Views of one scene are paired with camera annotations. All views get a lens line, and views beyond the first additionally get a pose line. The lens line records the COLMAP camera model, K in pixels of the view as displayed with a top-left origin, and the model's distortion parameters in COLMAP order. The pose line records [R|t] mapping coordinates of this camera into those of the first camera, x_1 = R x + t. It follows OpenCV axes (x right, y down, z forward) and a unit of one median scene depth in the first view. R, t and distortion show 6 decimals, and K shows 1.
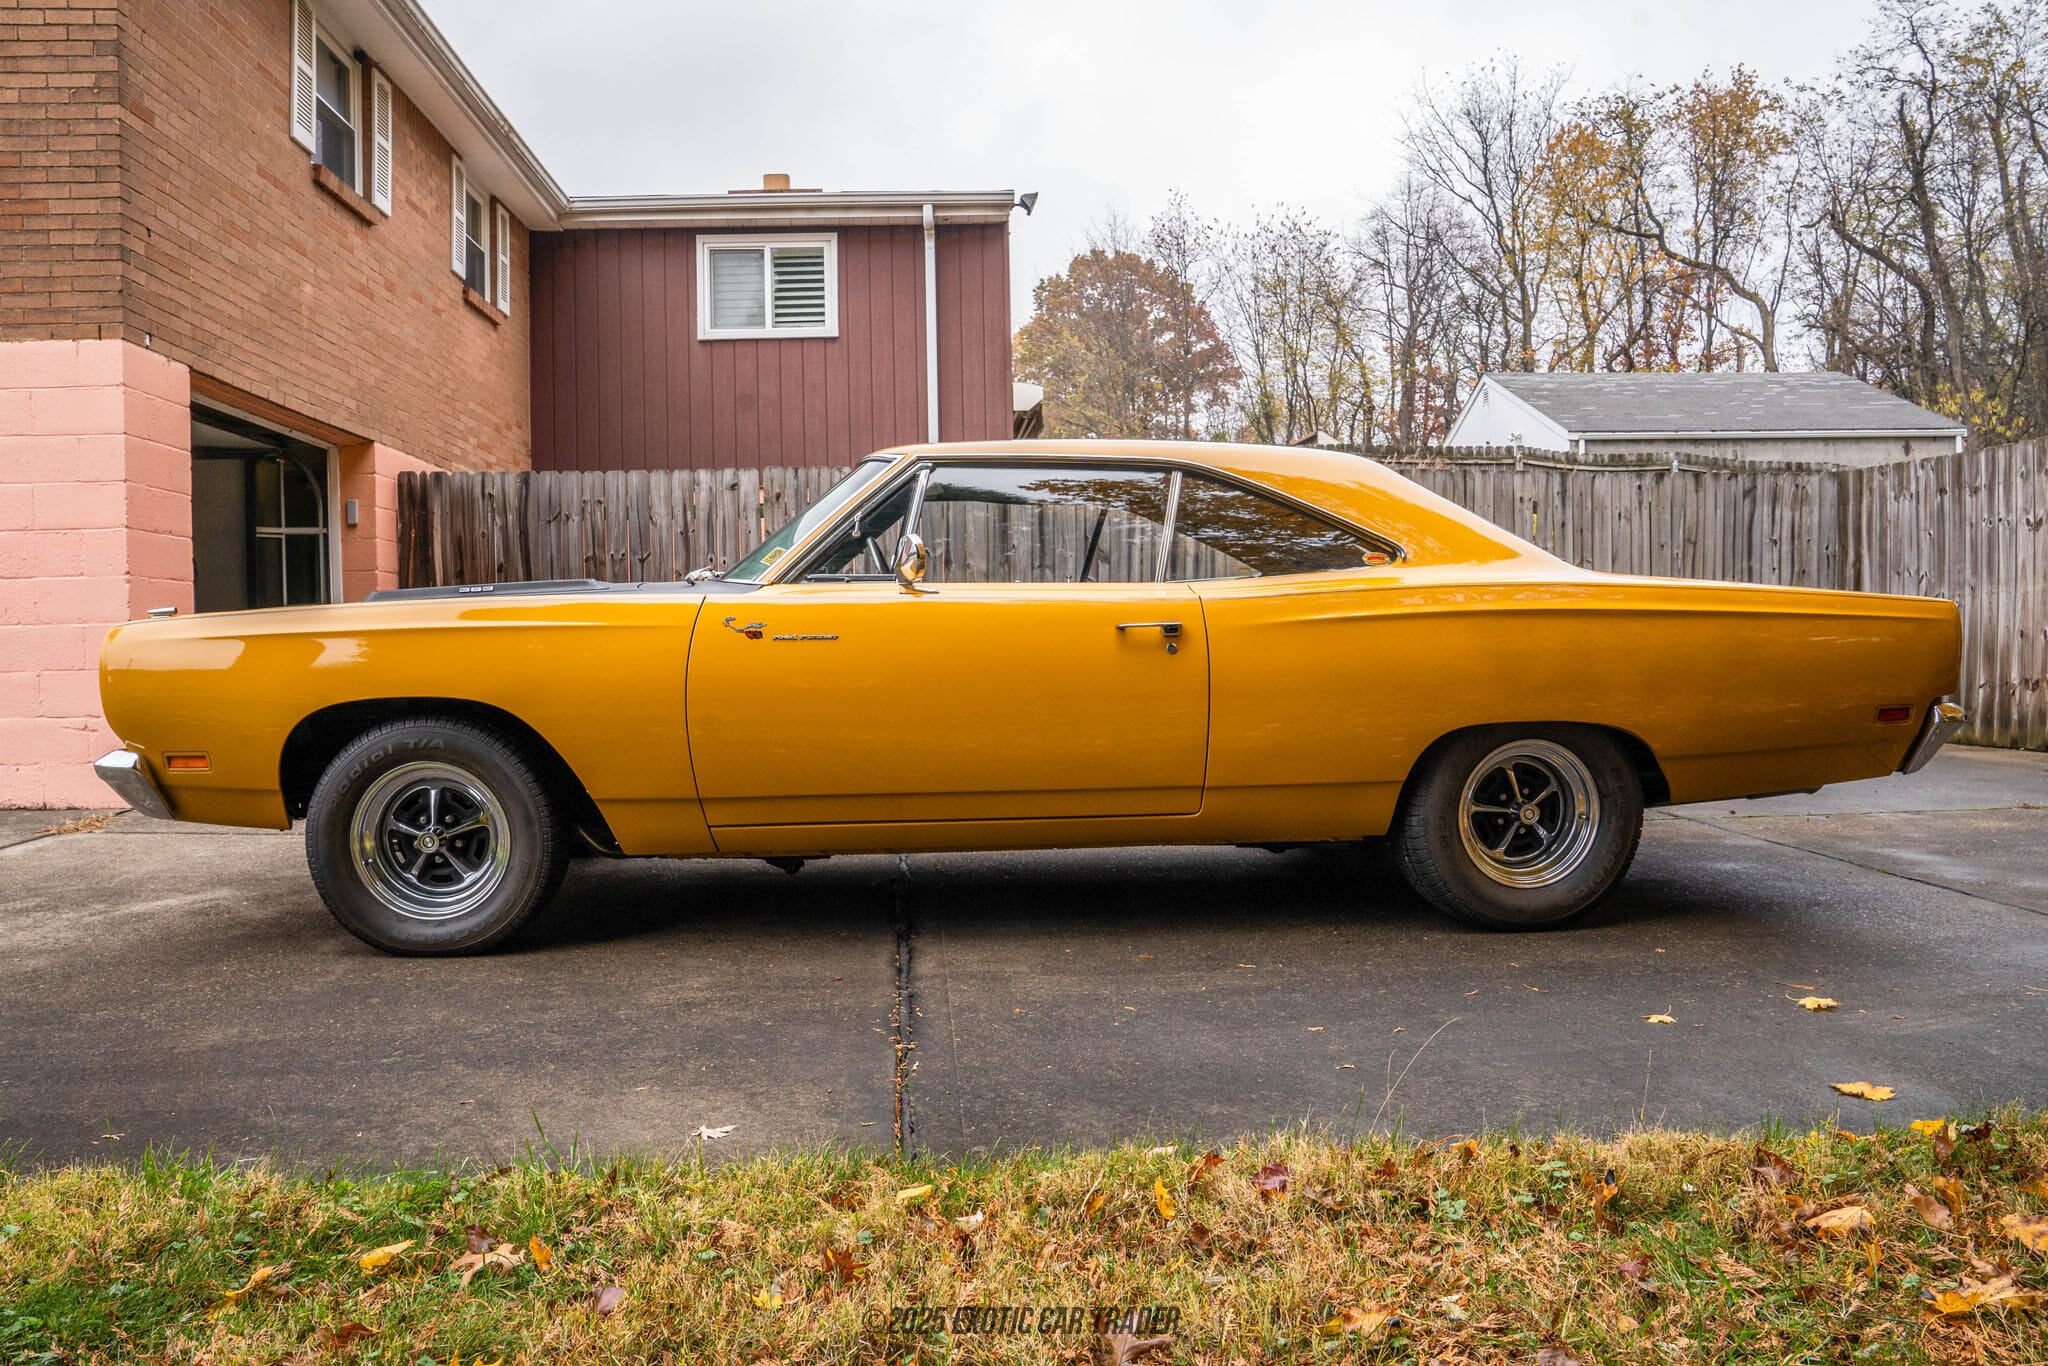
lens RADIAL K [[1512.5, 0, 1024.0], [0, 1512.5, 683.0], [0, 0, 1]] dist [-0.142492, 0.109177]
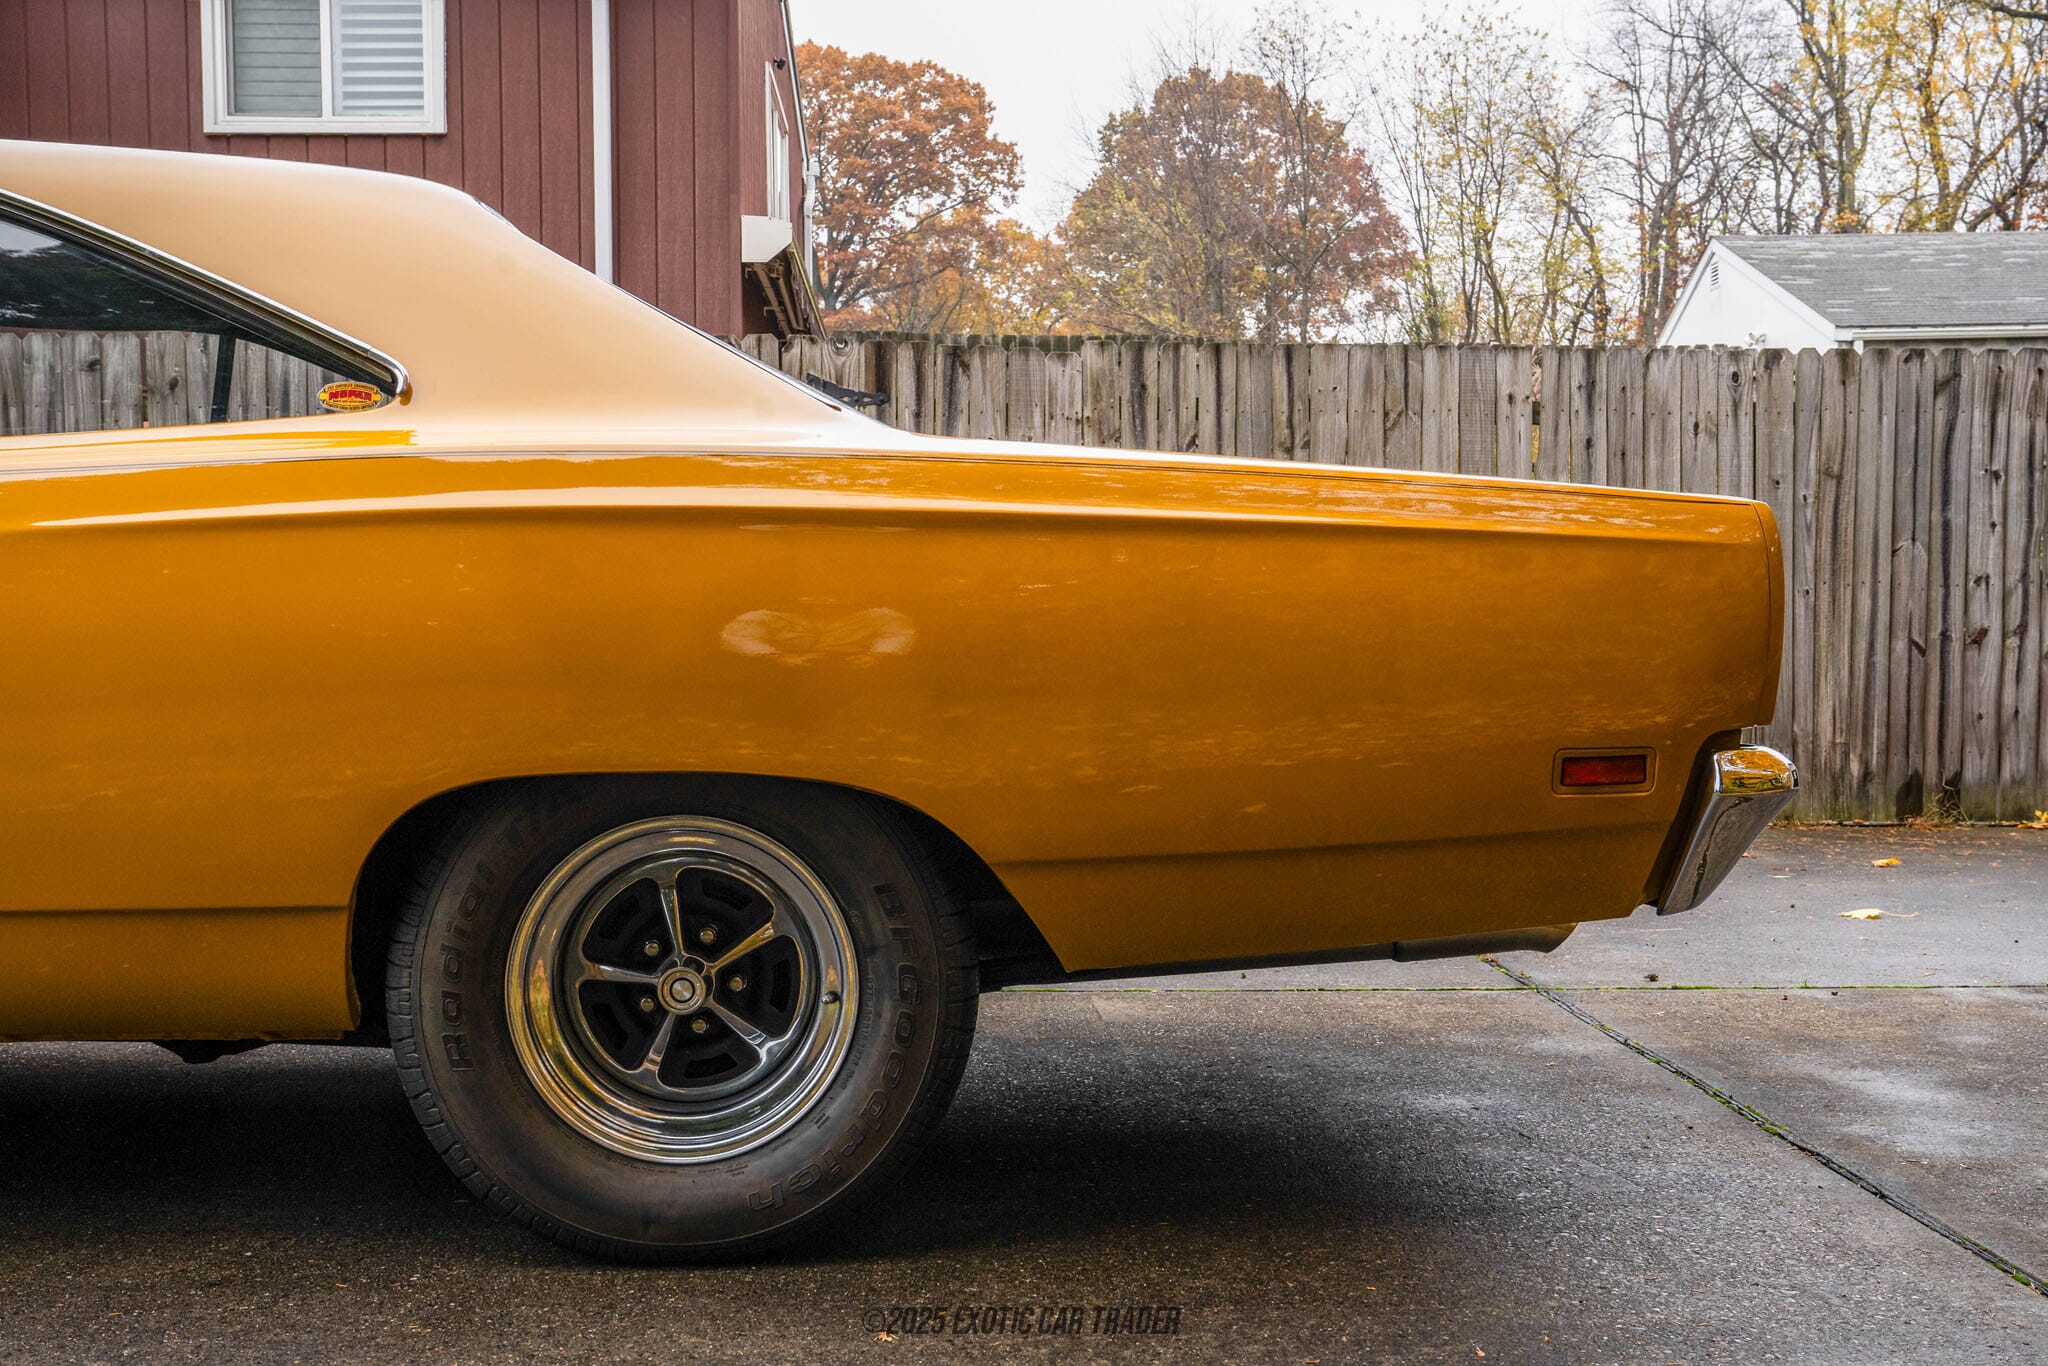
lens RADIAL K [[2343.4, 0, 1024.0], [0, 2343.4, 683.0], [0, 0, 1]] dist [-0.022978, 0.182732]
pose [[0.999789, 0.010029, -0.017949, 0.167474], [-0.010455, 0.999662, -0.023810, 0.005633], [0.017704, 0.023993, 0.999555, 0.122776]]
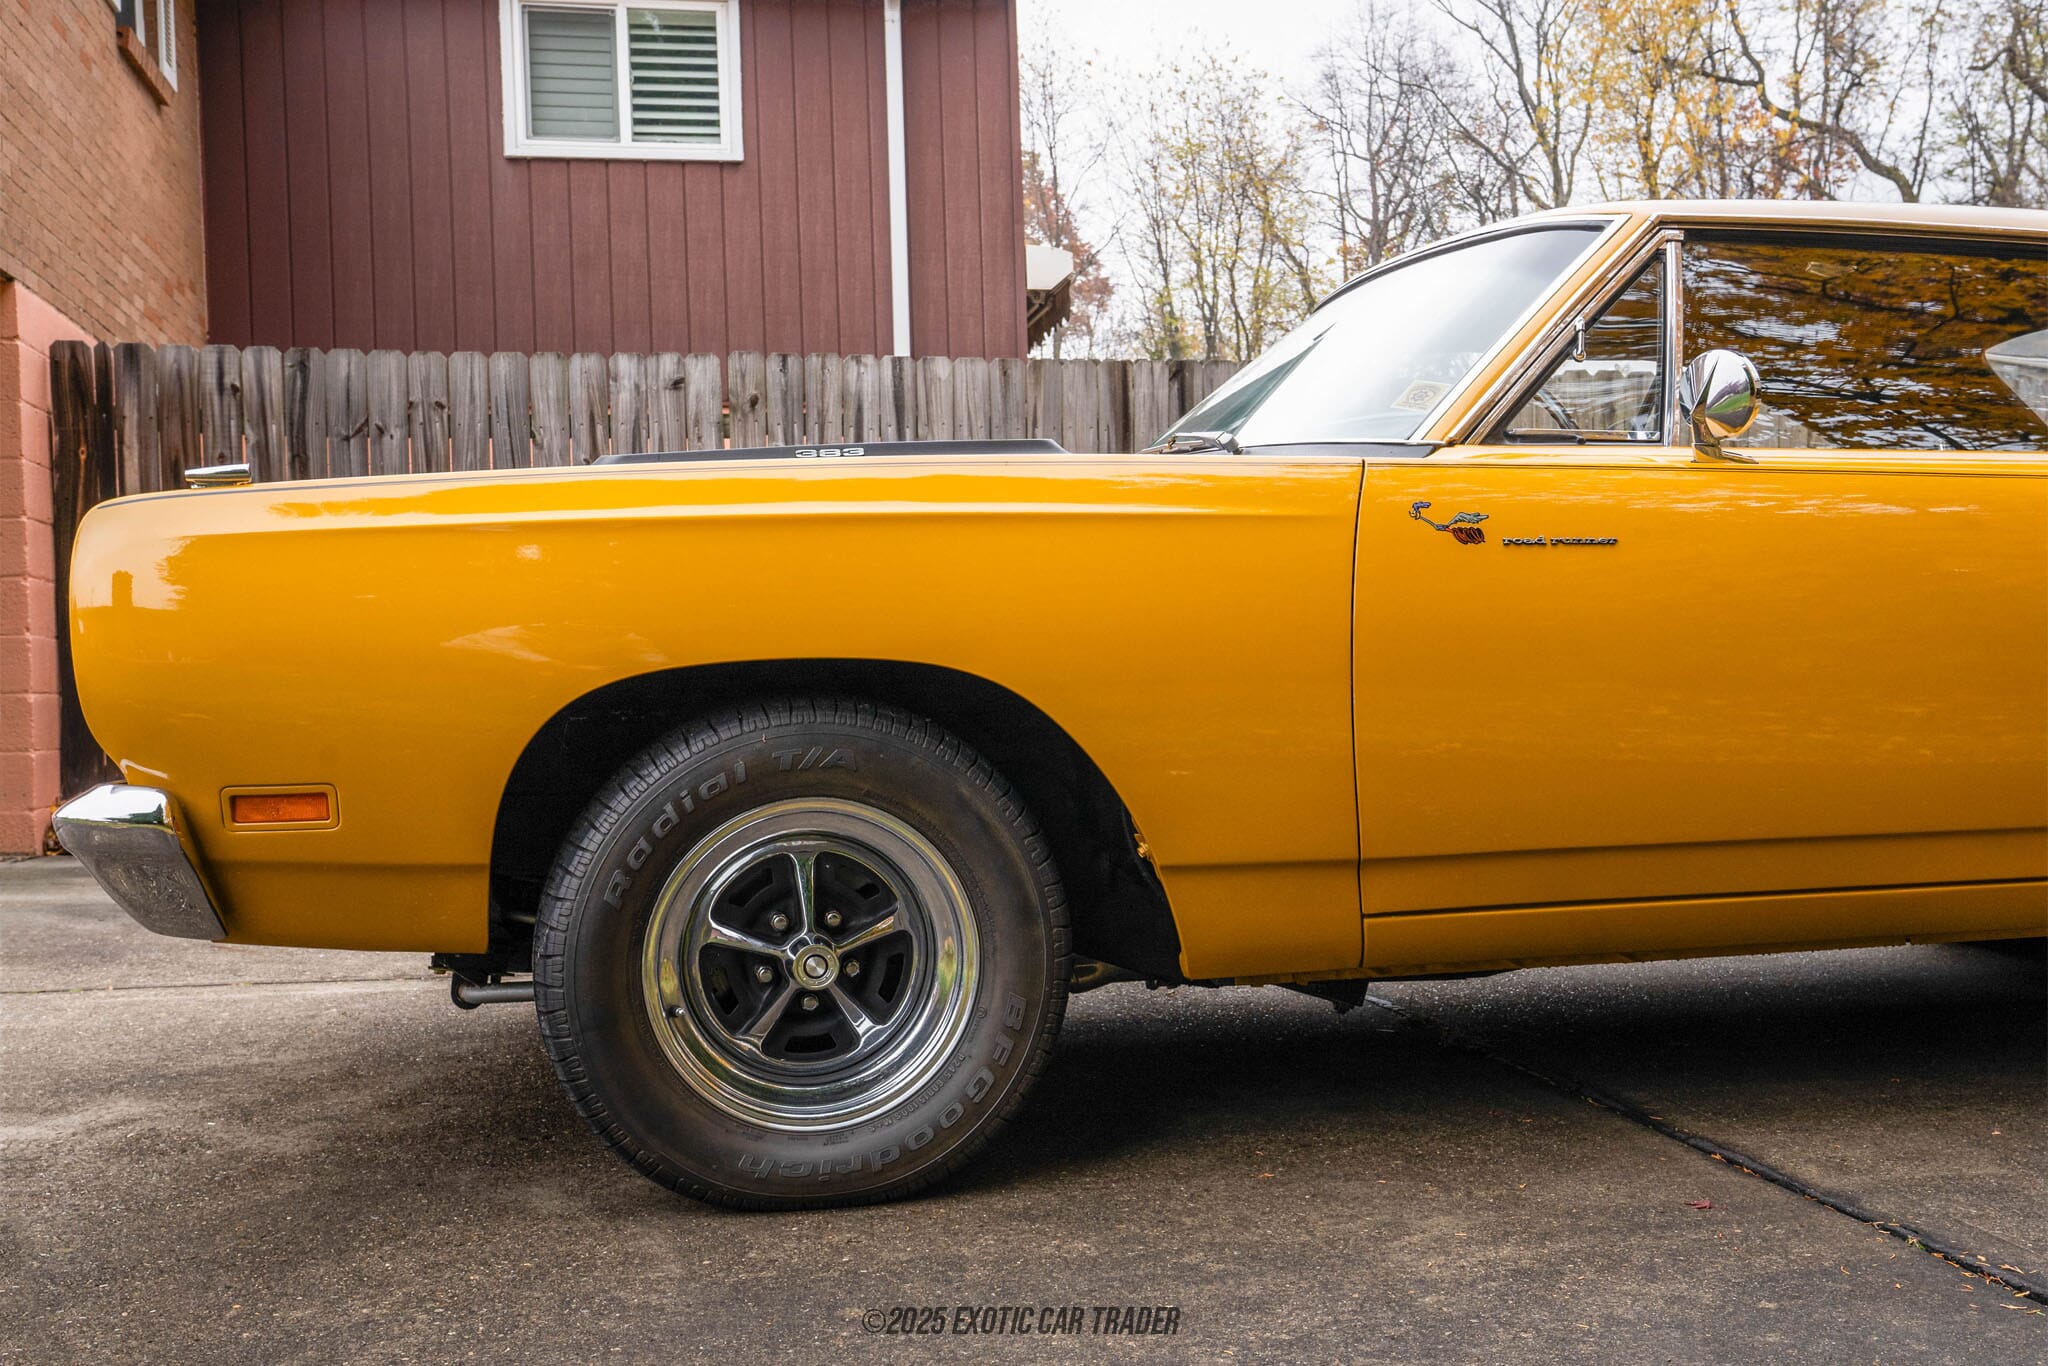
lens RADIAL K [[2213.5, 0, 1146.3], [0, 2213.5, 778.6], [0, 0, 1]] dist [-0.012336, 0.126613]
pose [[0.988142, -0.012799, 0.153008, -0.140908], [0.010251, 0.999795, 0.017433, 0.012309], [-0.153200, -0.015658, 0.988071, 0.095254]]
